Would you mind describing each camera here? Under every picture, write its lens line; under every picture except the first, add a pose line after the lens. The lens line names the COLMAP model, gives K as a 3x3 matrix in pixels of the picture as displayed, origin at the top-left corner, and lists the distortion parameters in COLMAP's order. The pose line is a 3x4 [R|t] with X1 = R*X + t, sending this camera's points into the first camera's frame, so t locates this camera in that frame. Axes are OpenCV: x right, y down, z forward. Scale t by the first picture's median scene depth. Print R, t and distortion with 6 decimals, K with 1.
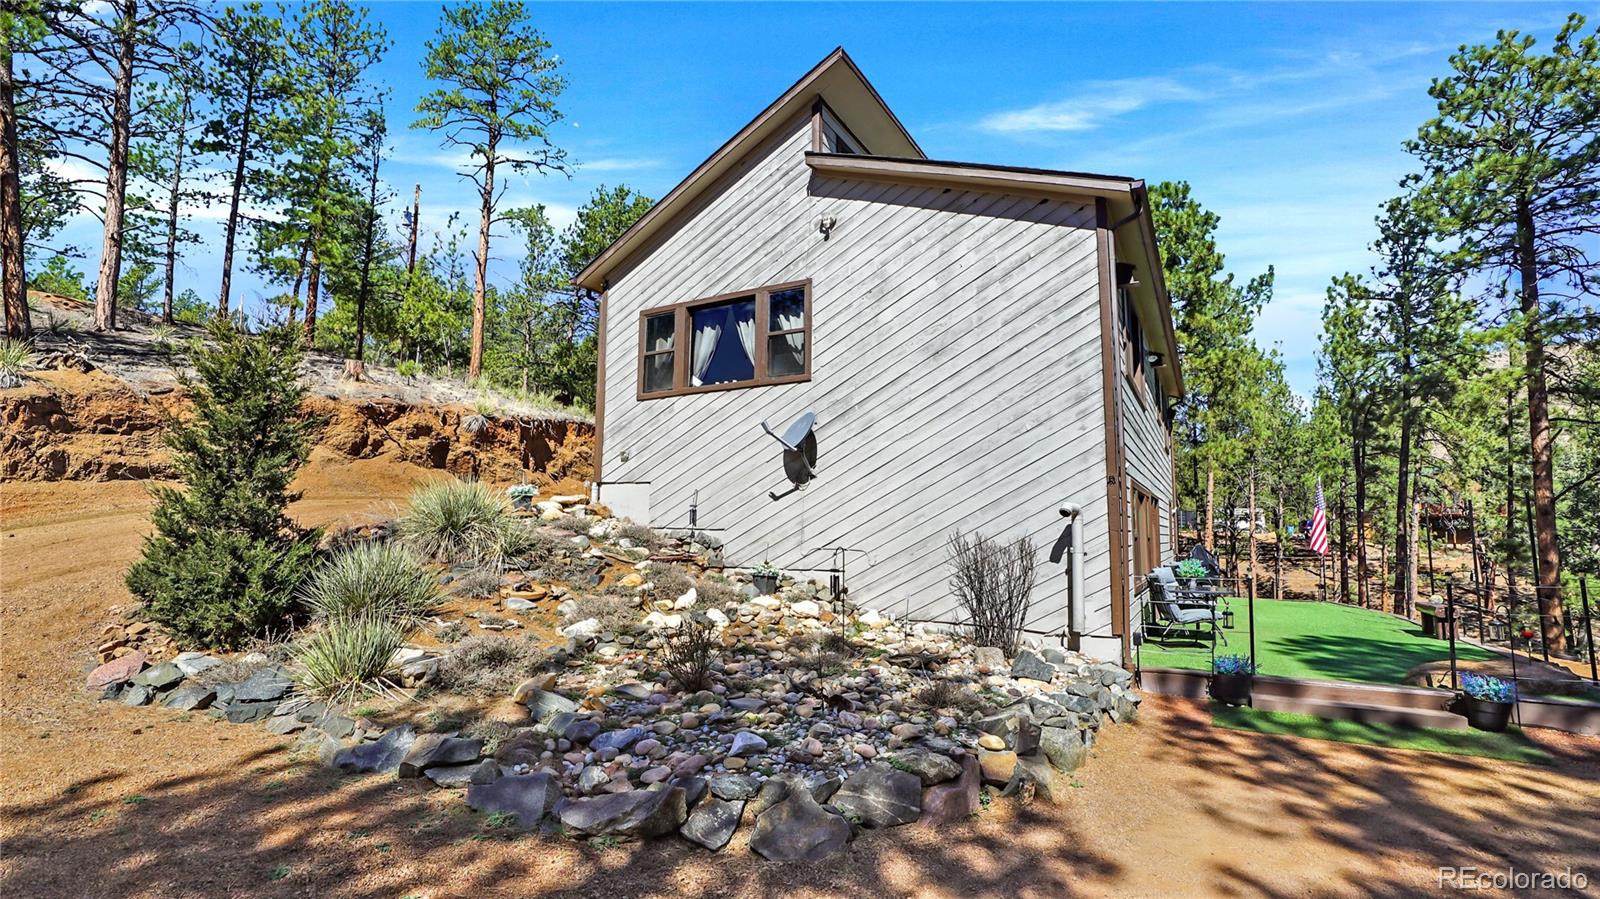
lens RADIAL K [[746.1, 0, 800.0], [0, 746.1, 449.5], [0, 0, 1]] dist [-0.072664, 0.032111]
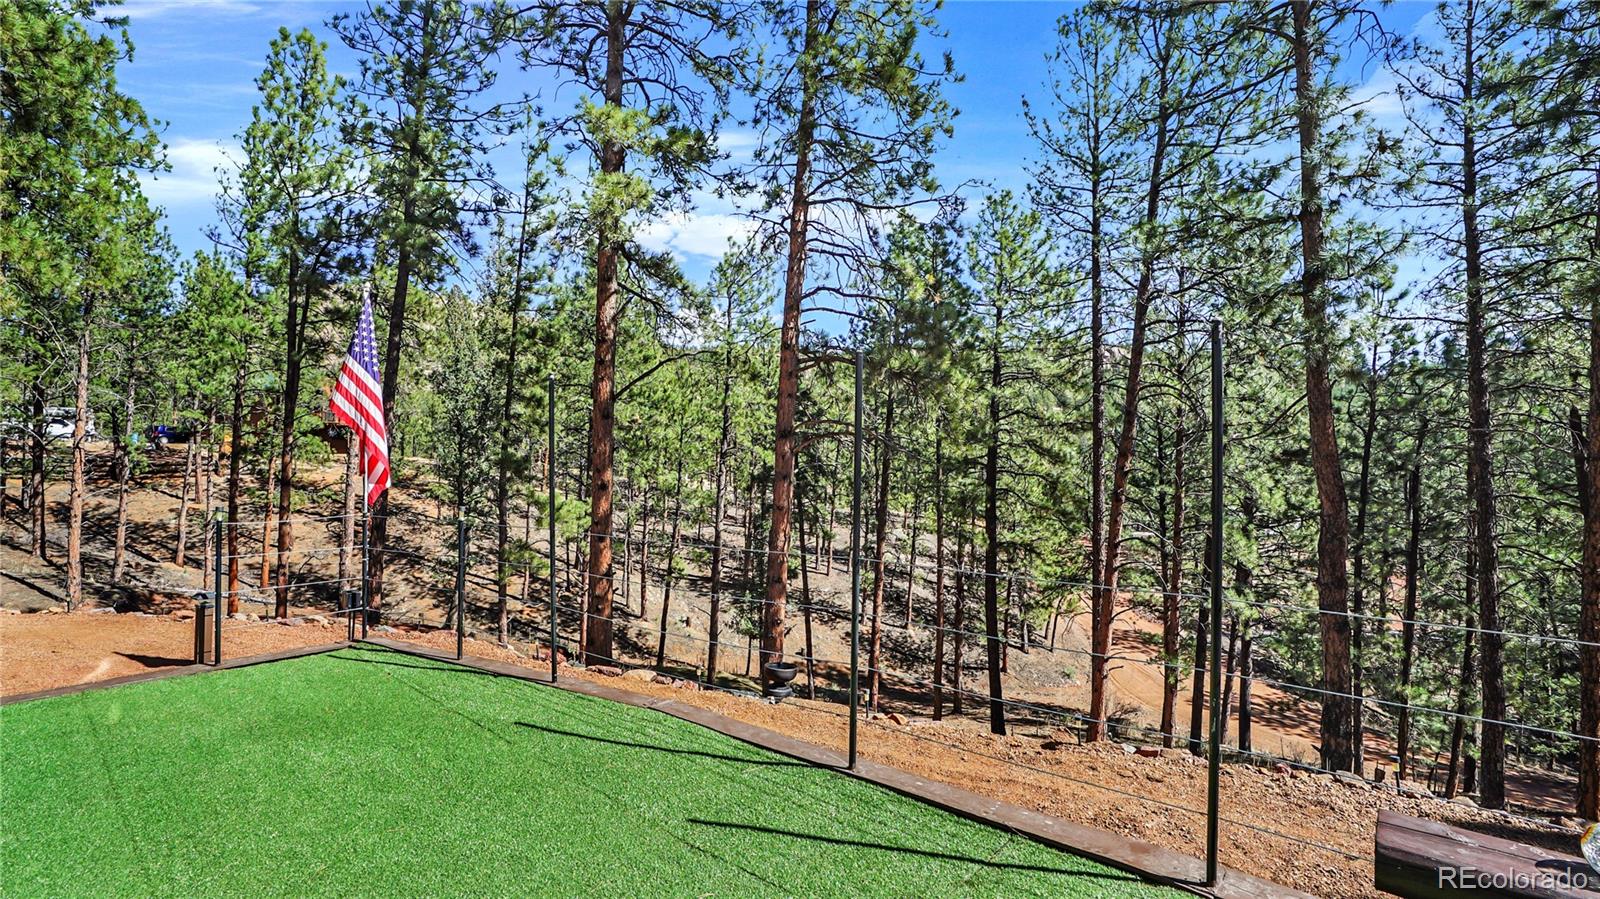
lens RADIAL K [[746.1, 0, 800.0], [0, 746.1, 449.5], [0, 0, 1]] dist [-0.072664, 0.032111]
pose [[0.219556, -0.014302, 0.975495, 0.247661], [-0.109895, 0.993166, 0.039295, 0.045914], [-0.969391, -0.115829, 0.216484, 0.418964]]
